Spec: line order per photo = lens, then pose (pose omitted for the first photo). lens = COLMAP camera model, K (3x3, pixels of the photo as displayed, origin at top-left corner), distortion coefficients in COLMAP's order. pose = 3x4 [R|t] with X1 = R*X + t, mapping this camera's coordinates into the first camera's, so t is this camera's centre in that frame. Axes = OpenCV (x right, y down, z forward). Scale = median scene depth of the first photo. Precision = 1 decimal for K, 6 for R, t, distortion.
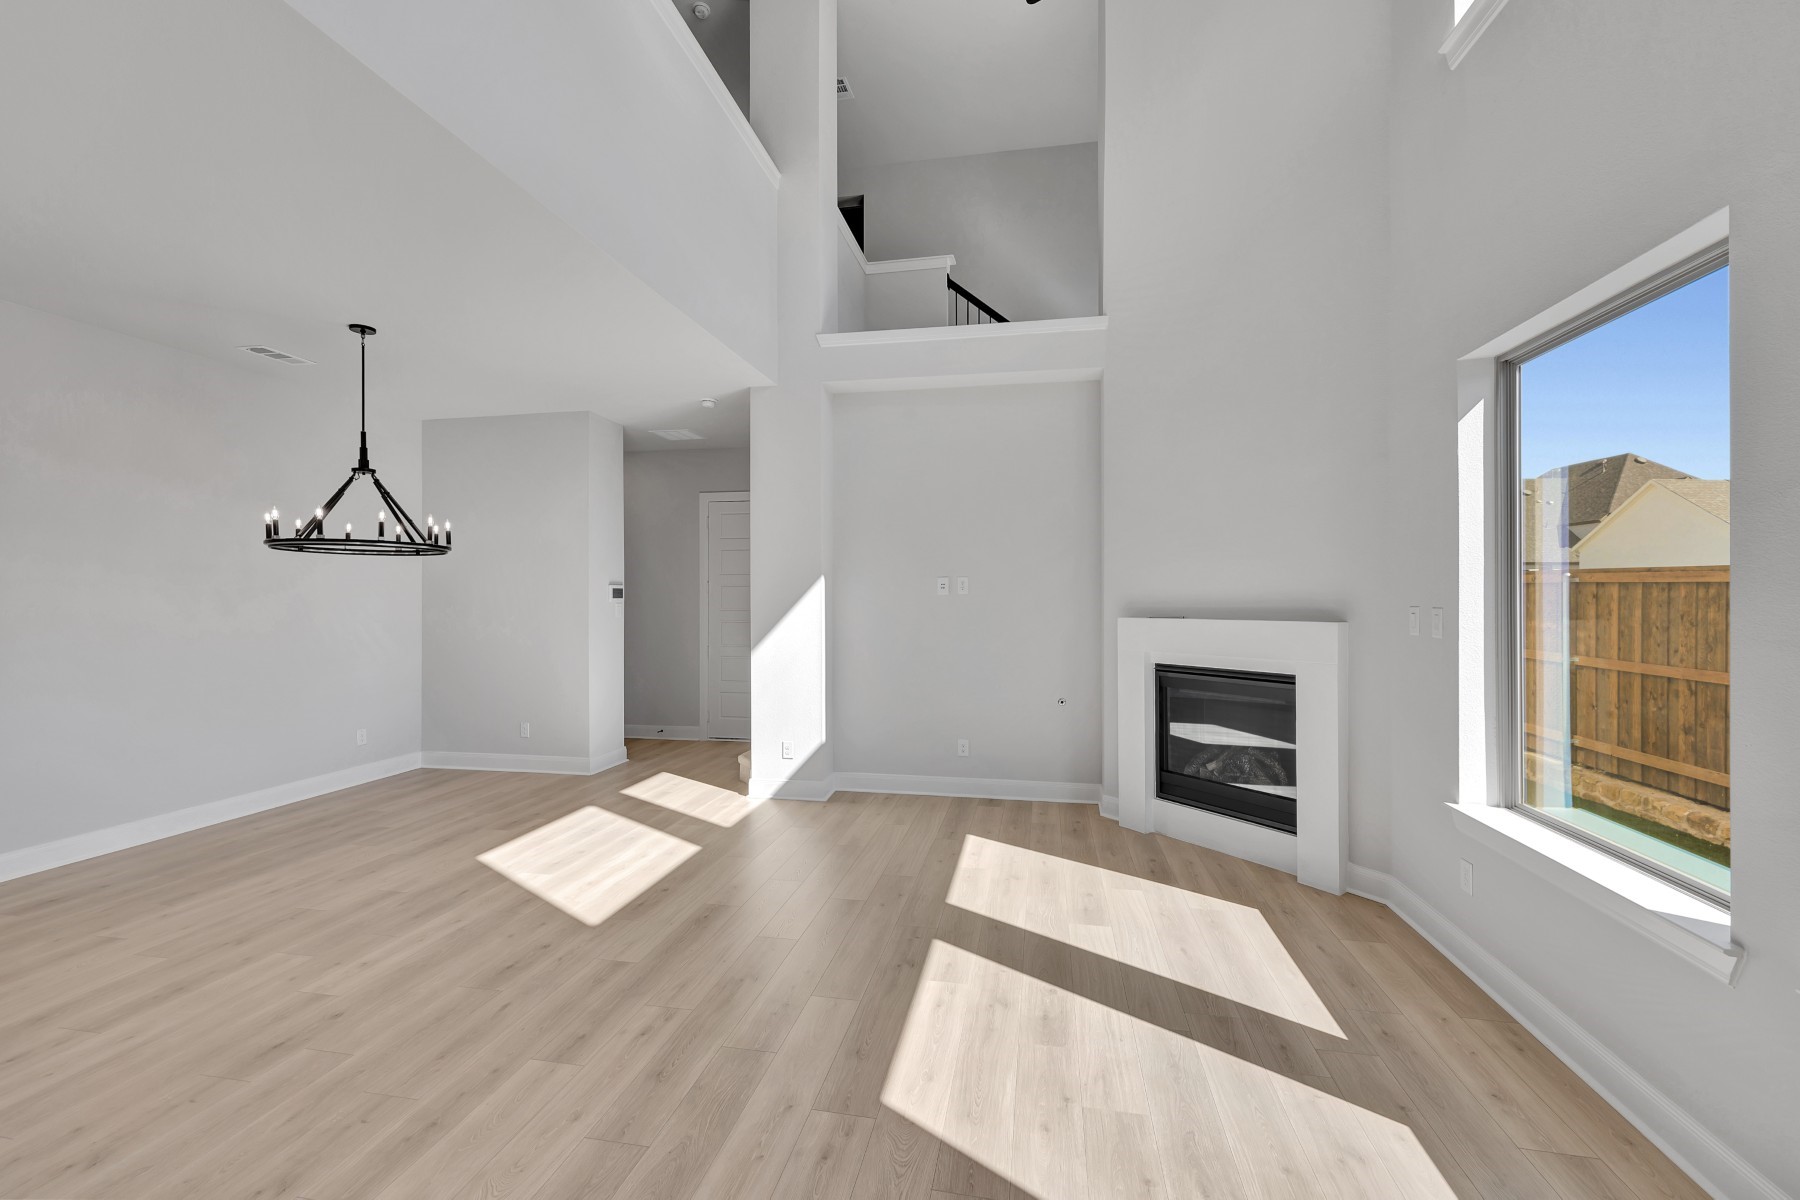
lens RADIAL K [[722.6, 0, 894.5], [0, 722.6, 606.4], [0, 0, 1]] dist [-0.001139, 0.000260]
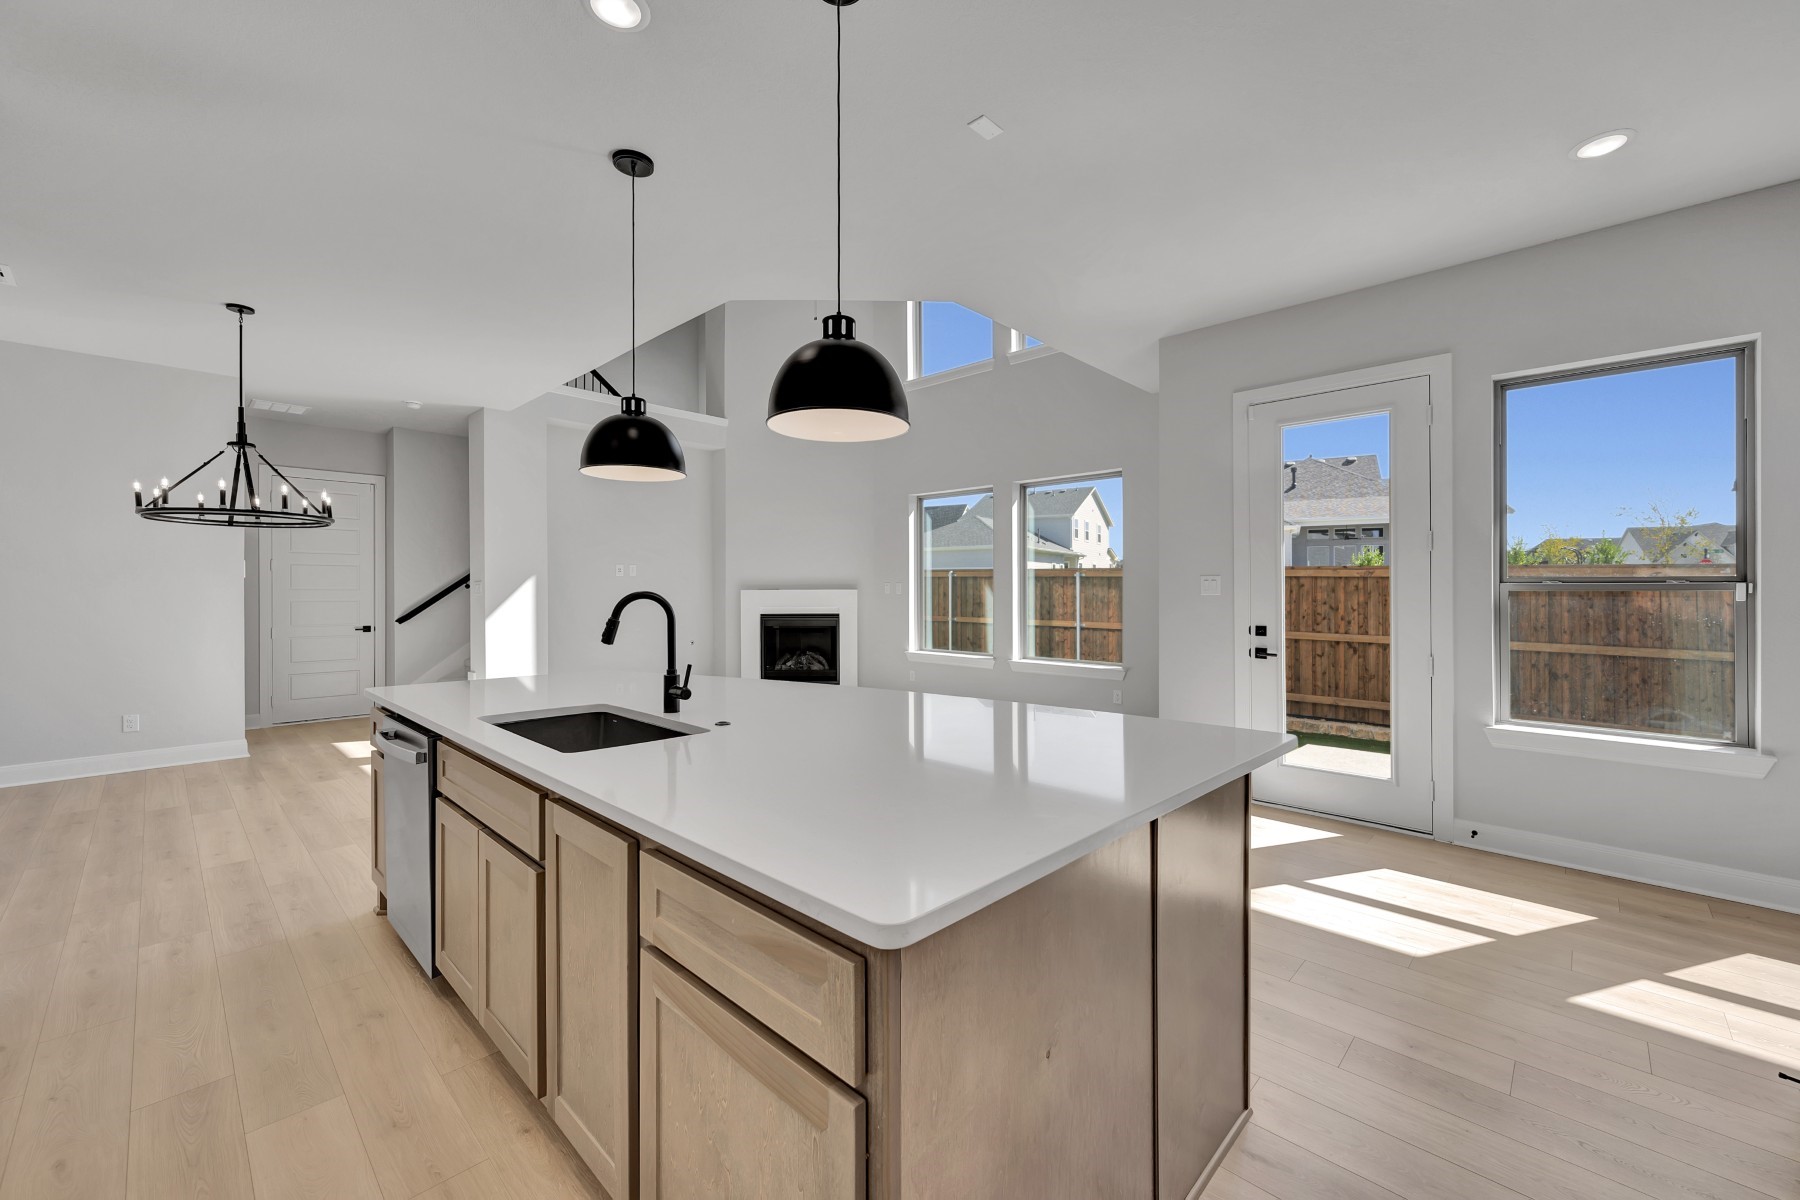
lens RADIAL K [[722.6, 0, 922.7], [0, 722.6, 607.8], [0, 0, 1]] dist [-0.001139, 0.000260]
pose [[0.531556, -0.019349, 0.846802, -1.054002], [0.009524, 0.999812, 0.016866, 0.036749], [-0.846969, -0.000900, 0.531641, -0.368302]]
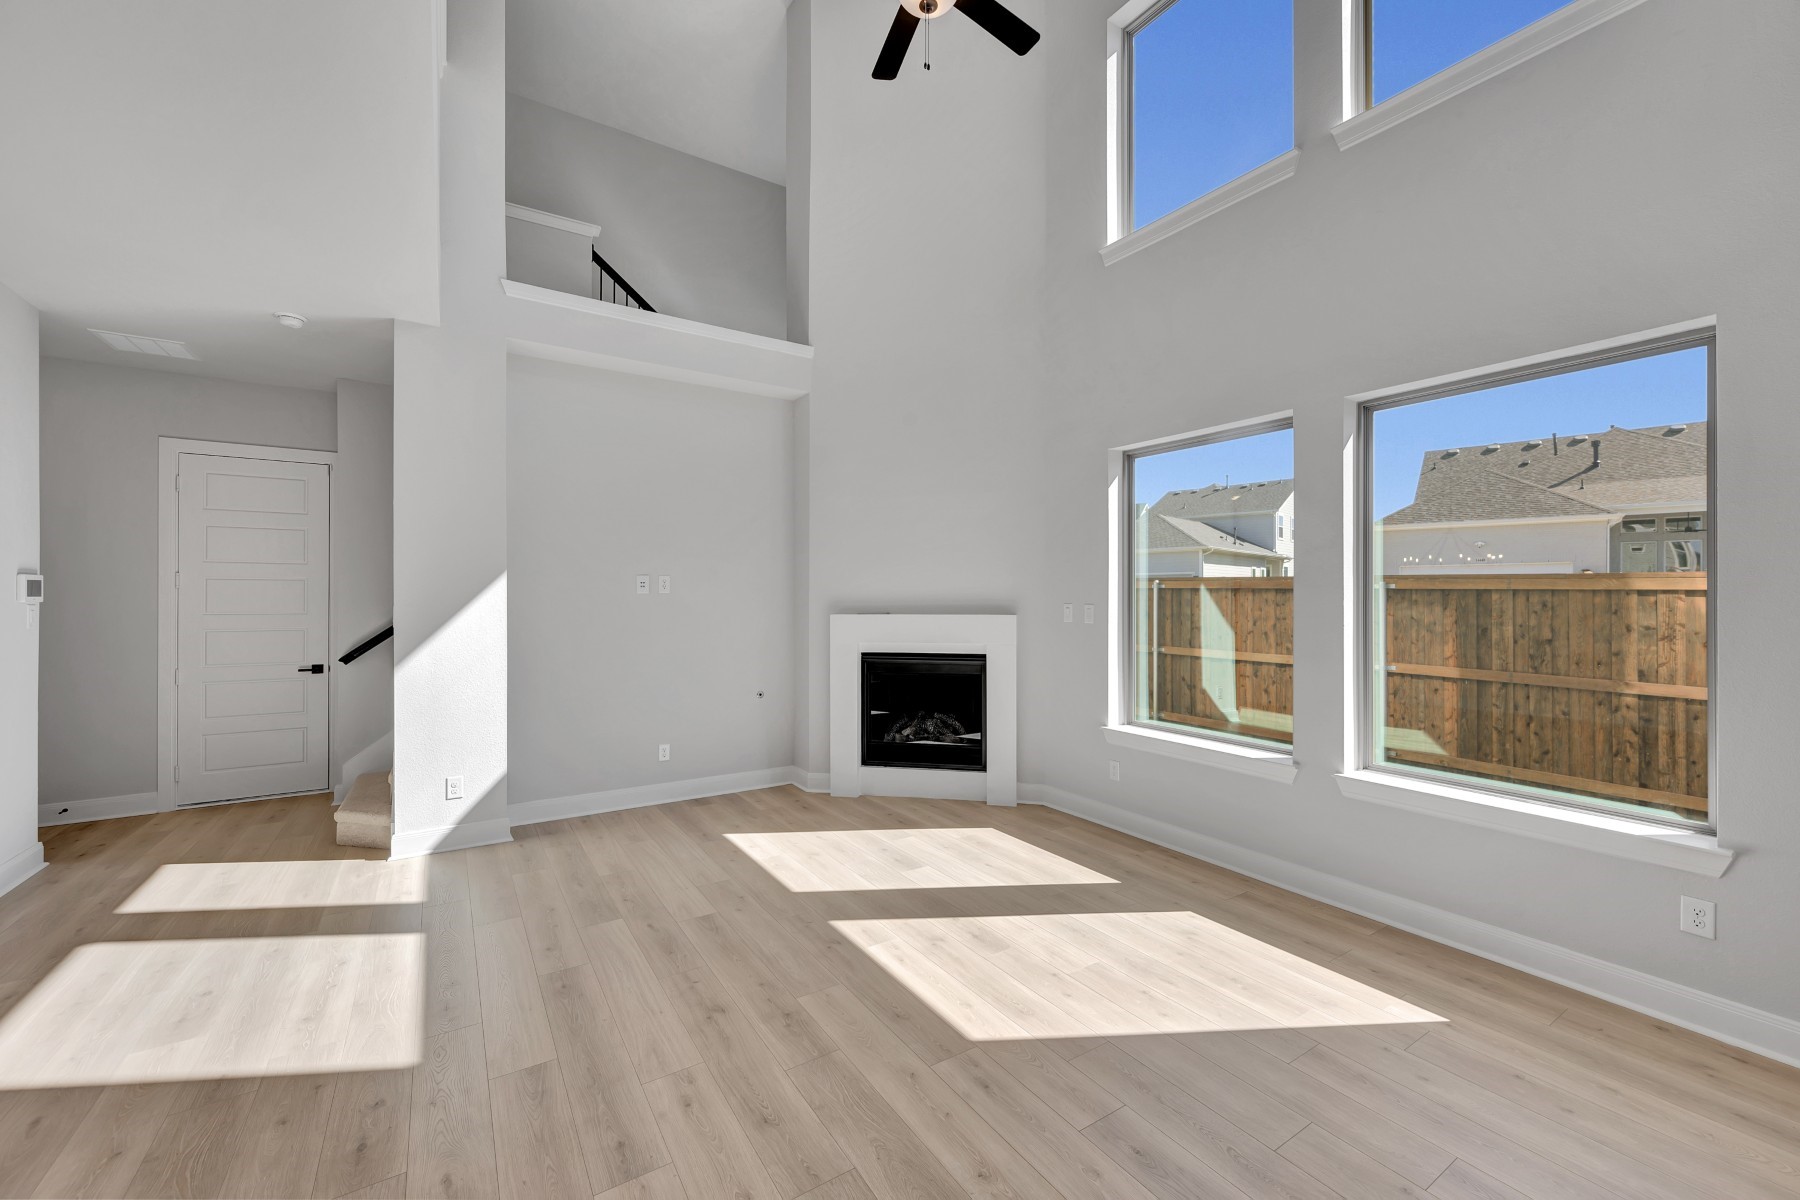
lens RADIAL K [[722.6, 0, 918.5], [0, 722.6, 595.3], [0, 0, 1]] dist [-0.001139, 0.000260]
pose [[0.715473, 0.002105, 0.698638, -0.414154], [0.007359, 0.999917, -0.010549, -0.000861], [-0.698602, 0.012689, 0.715398, 0.100546]]
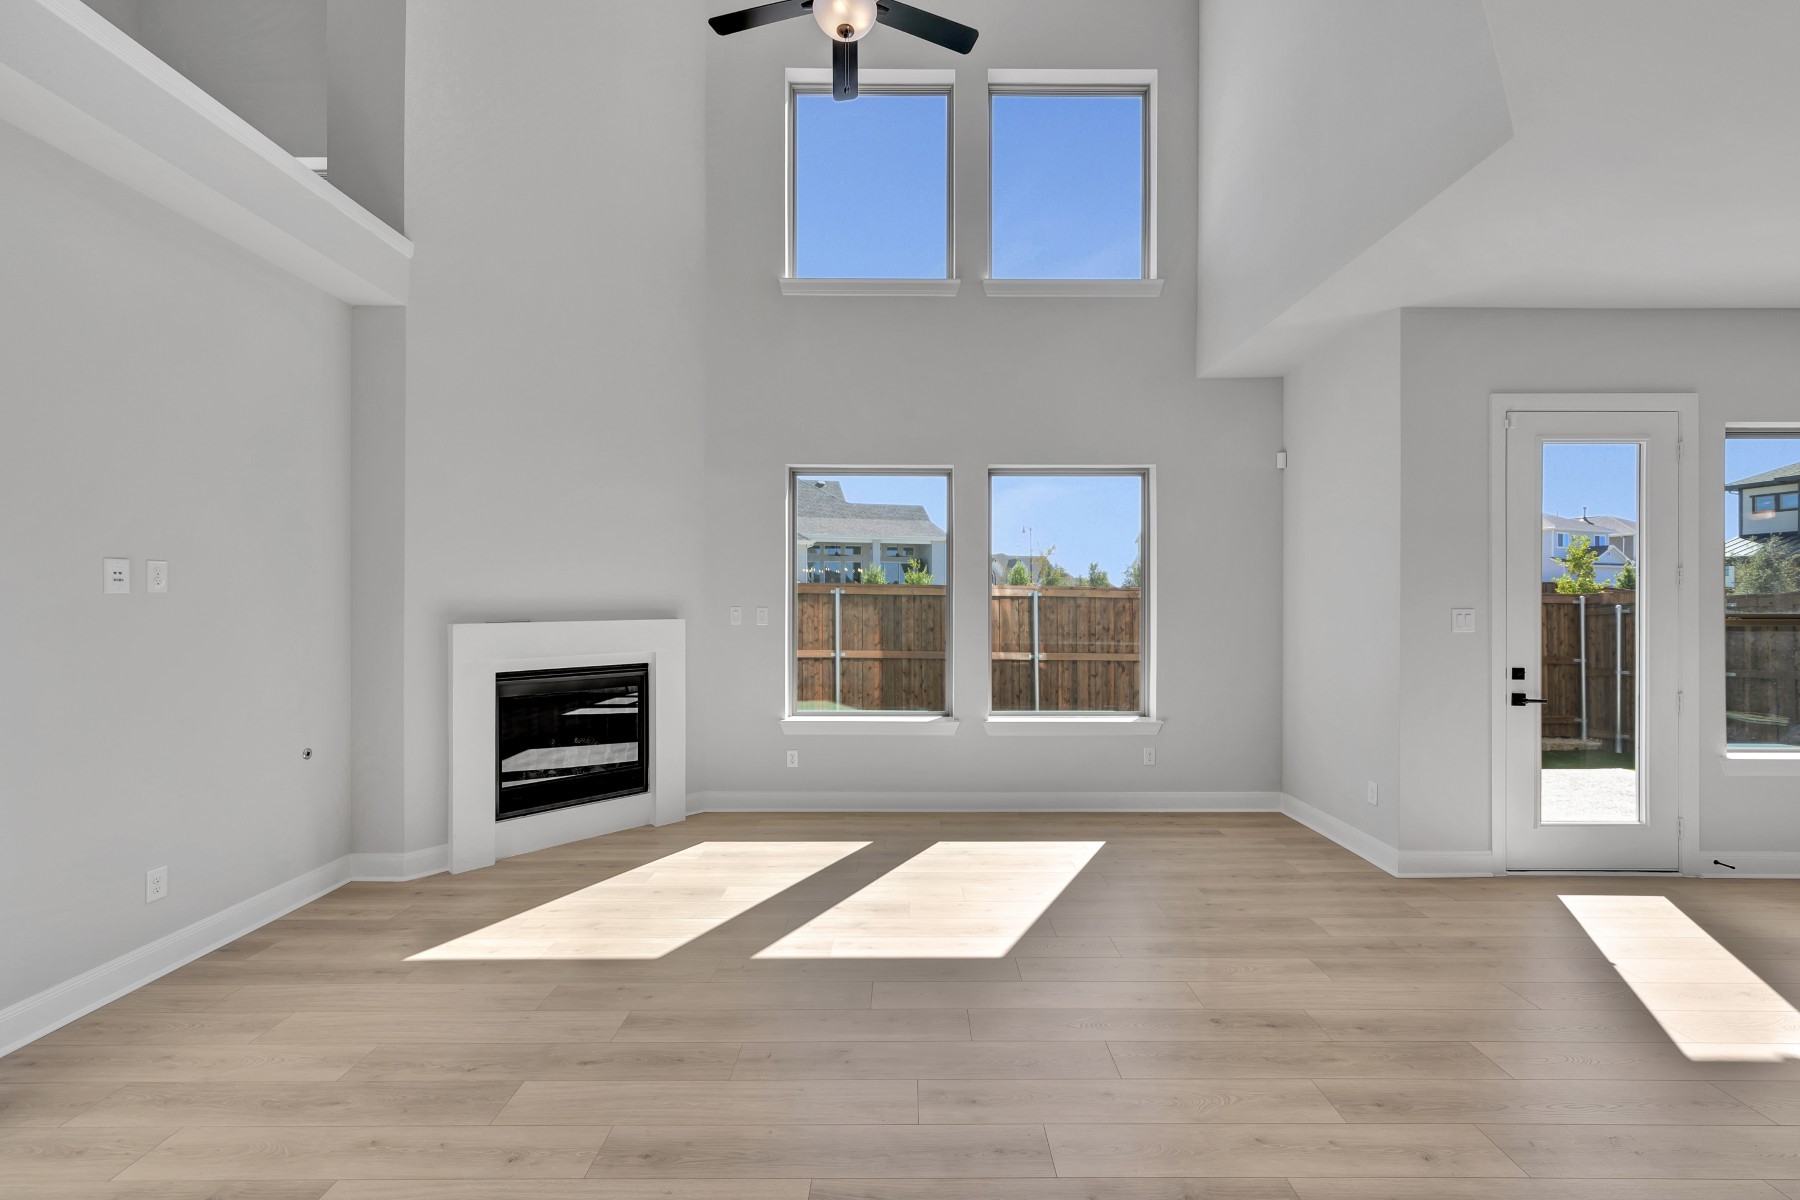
lens RADIAL K [[722.6, 0, 924.1], [0, 722.6, 611.8], [0, 0, 1]] dist [-0.001139, 0.000260]
pose [[-0.199828, -0.015834, 0.979703, -0.650458], [0.010526, 0.999777, 0.018306, -0.009224], [-0.979774, 0.013970, -0.199617, 0.674689]]
